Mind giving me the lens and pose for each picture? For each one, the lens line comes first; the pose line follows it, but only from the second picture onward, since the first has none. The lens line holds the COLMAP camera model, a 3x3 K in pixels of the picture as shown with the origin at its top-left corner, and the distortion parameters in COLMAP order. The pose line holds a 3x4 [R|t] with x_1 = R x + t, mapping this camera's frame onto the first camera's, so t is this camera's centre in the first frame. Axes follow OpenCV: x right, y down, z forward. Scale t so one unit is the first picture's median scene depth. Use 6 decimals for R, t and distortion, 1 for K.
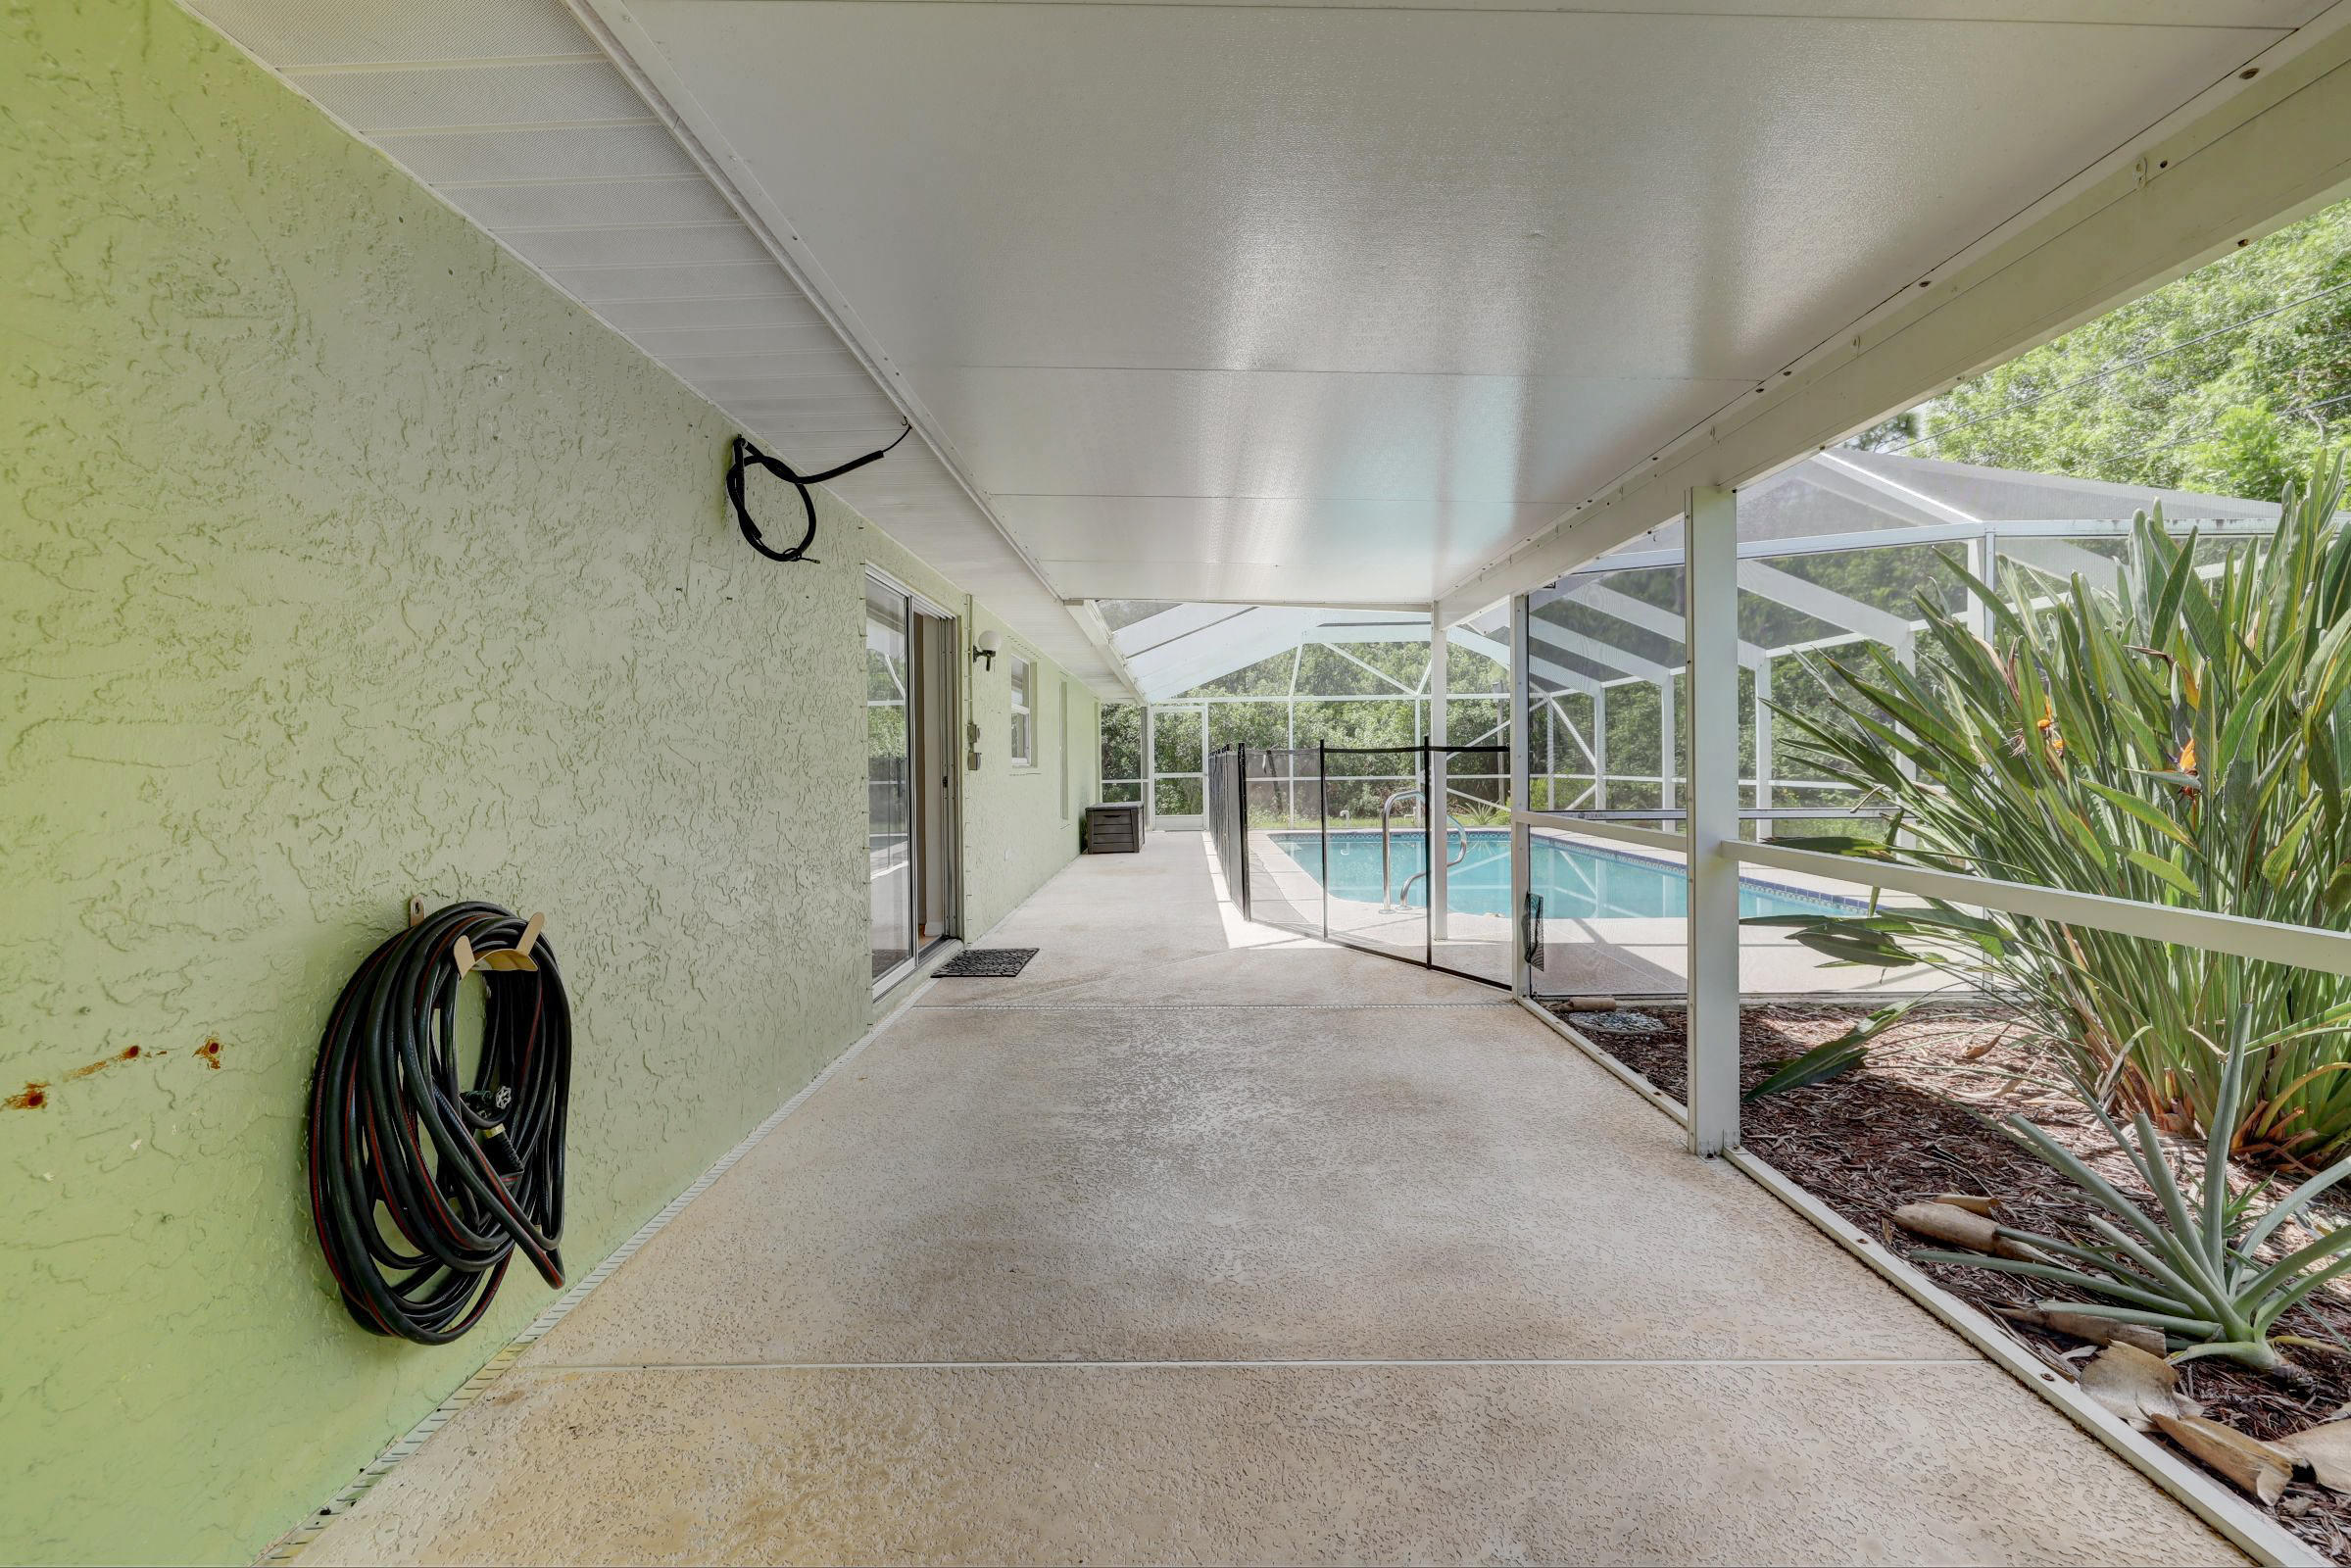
lens RADIAL K [[978.1, 0, 1182.4], [0, 978.1, 767.8], [0, 0, 1]] dist [-0.001039, -0.000071]
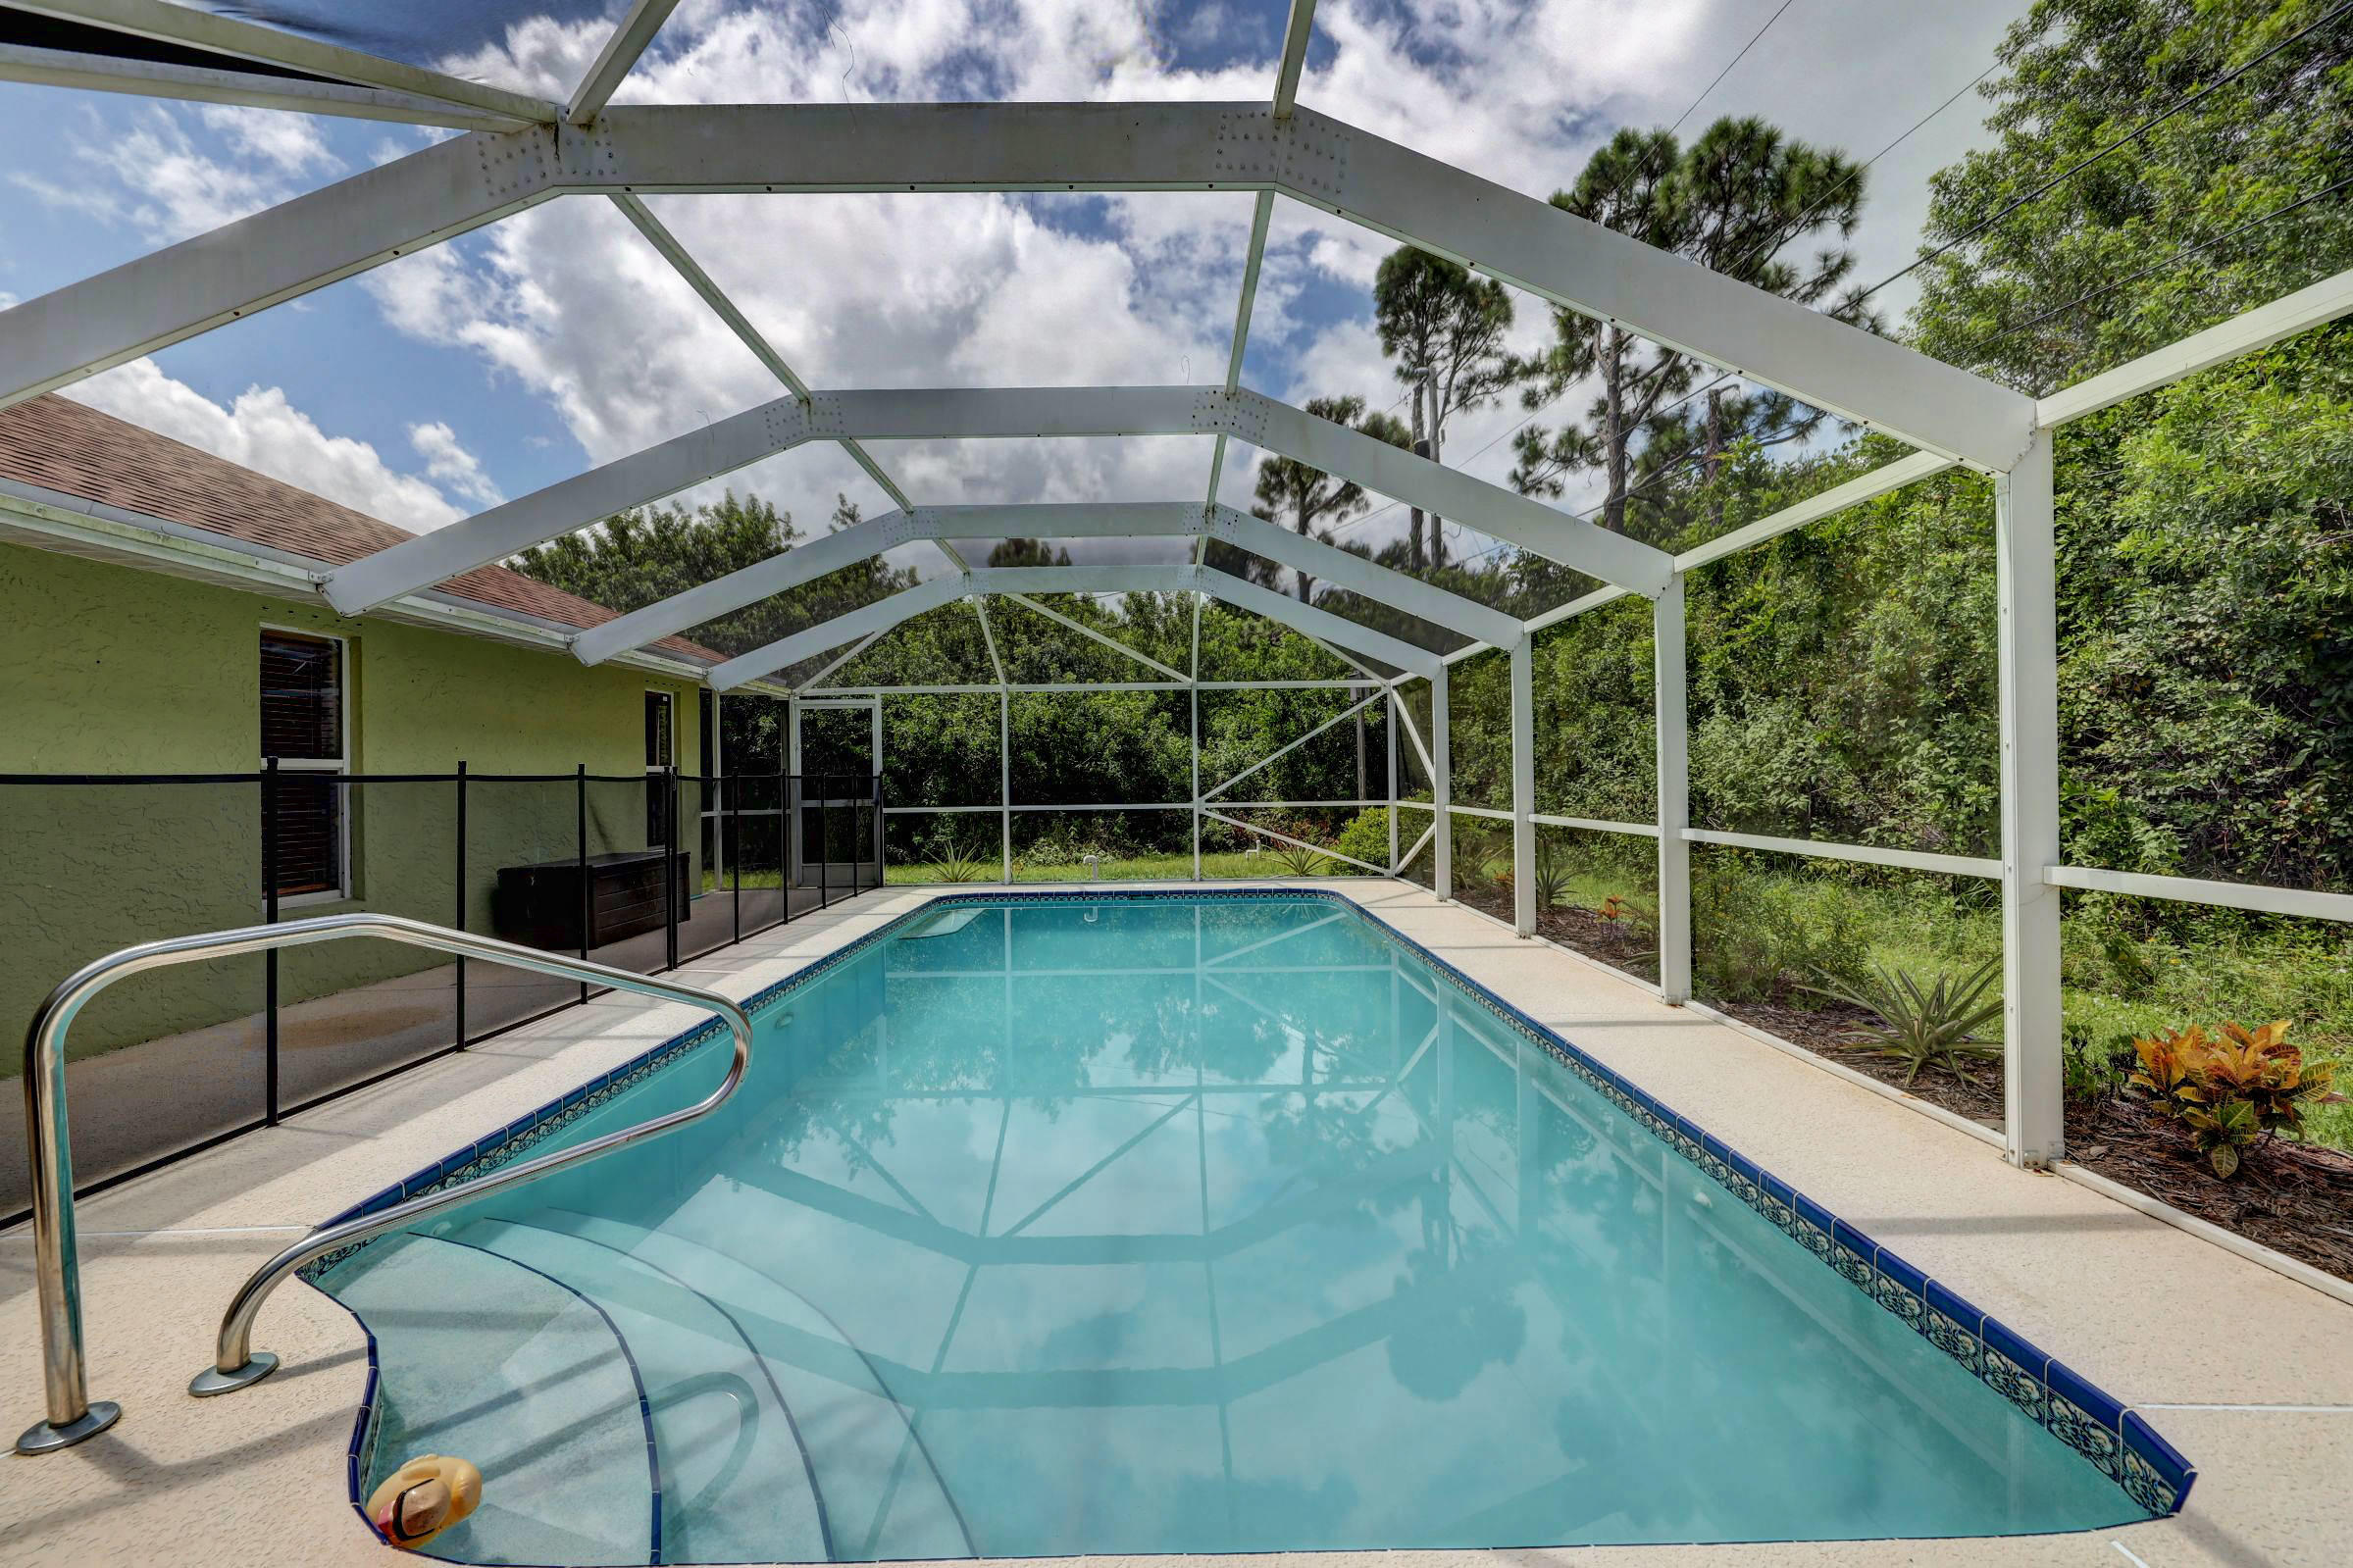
lens RADIAL K [[978.8, 0, 1170.9], [0, 978.8, 776.4], [0, 0, 1]] dist [-0.001039, -0.000071]
pose [[0.999976, -0.003327, 0.006122, 0.244189], [0.003349, 0.999988, -0.003544, -0.008661], [-0.006110, 0.003564, 0.999975, 0.368542]]
